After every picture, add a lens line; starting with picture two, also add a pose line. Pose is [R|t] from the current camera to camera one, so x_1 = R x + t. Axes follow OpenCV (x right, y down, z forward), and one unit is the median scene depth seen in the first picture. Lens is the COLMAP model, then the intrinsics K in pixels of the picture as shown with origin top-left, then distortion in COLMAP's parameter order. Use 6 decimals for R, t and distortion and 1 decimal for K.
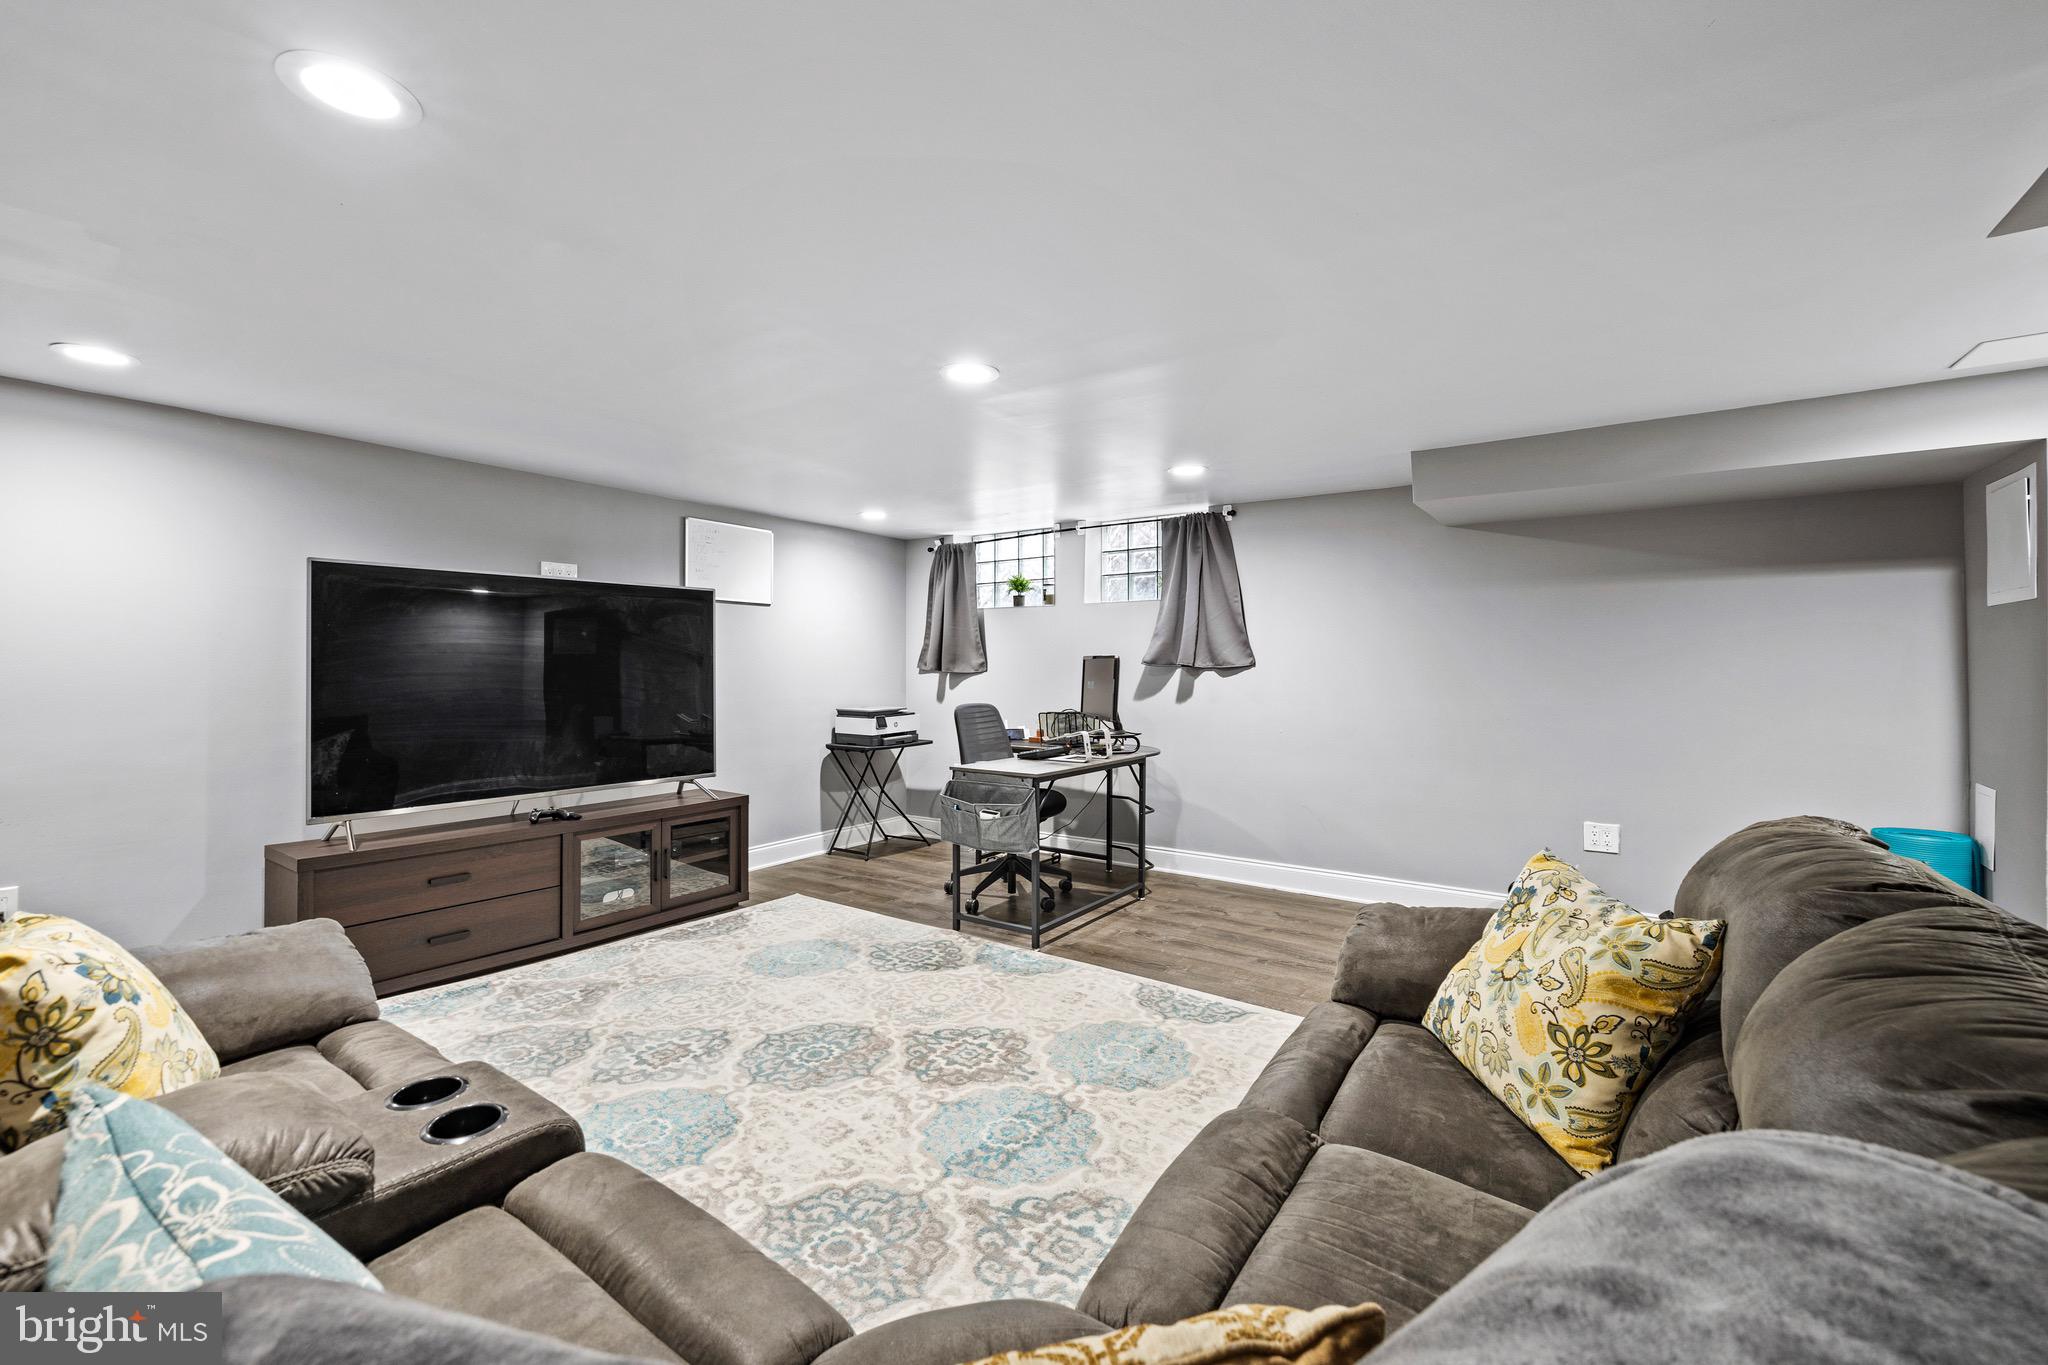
lens RADIAL K [[865.1, 0, 1007.3], [0, 865.1, 663.8], [0, 0, 1]] dist [0.000351, 0.000300]
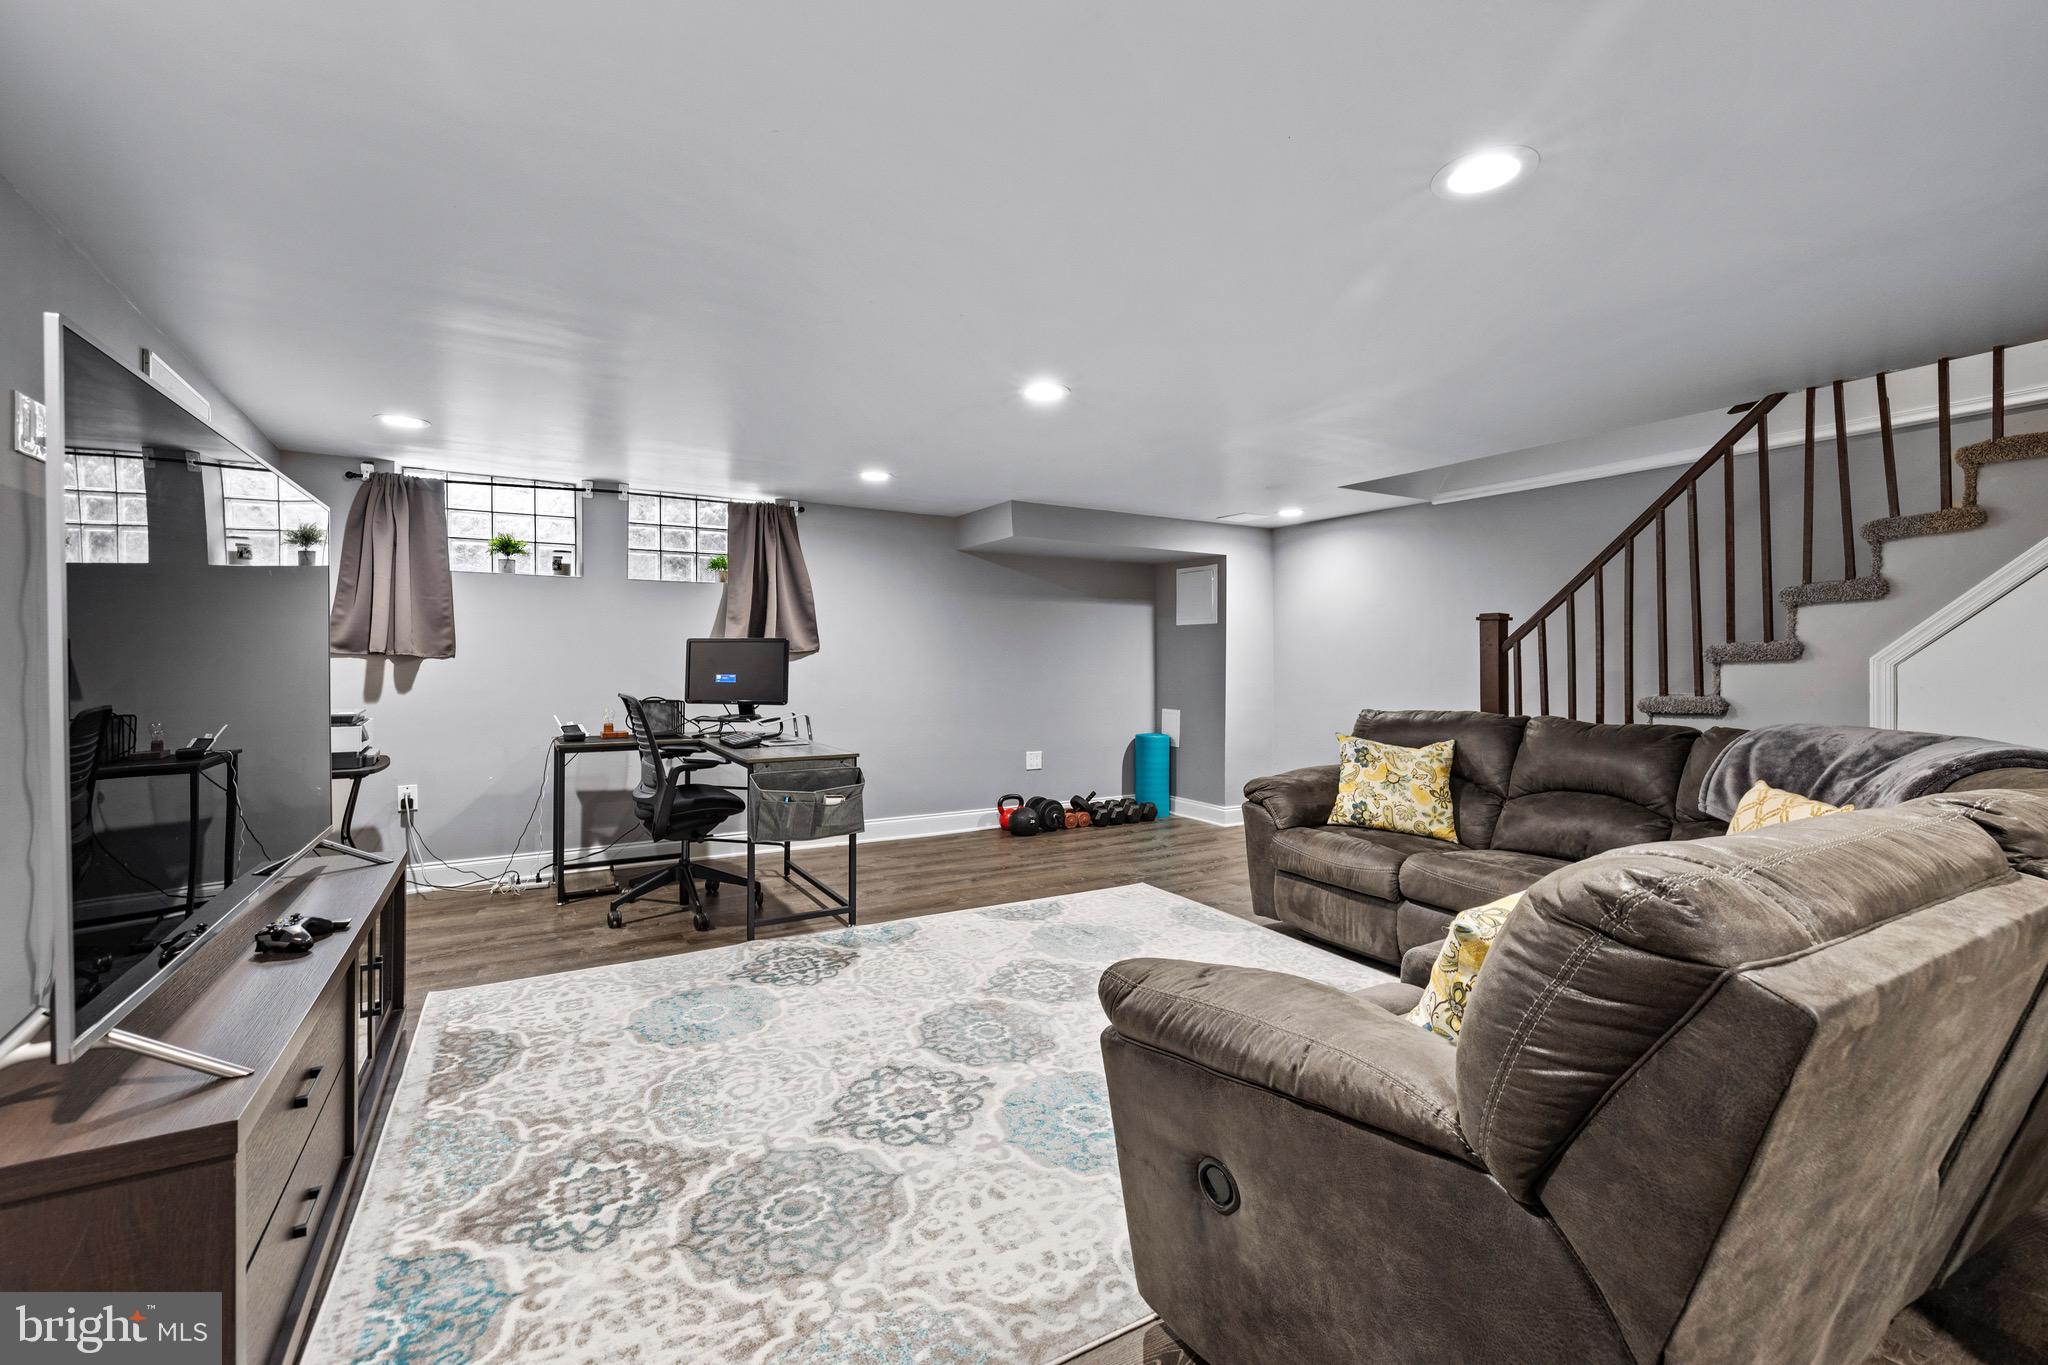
lens RADIAL K [[865.1, 0, 1007.3], [0, 865.1, 663.8], [0, 0, 1]] dist [0.000351, 0.000300]
pose [[0.406230, -0.003238, 0.913765, -0.765585], [-0.004316, 0.999976, 0.005462, 0.014592], [-0.913761, -0.006163, 0.406207, 0.393073]]
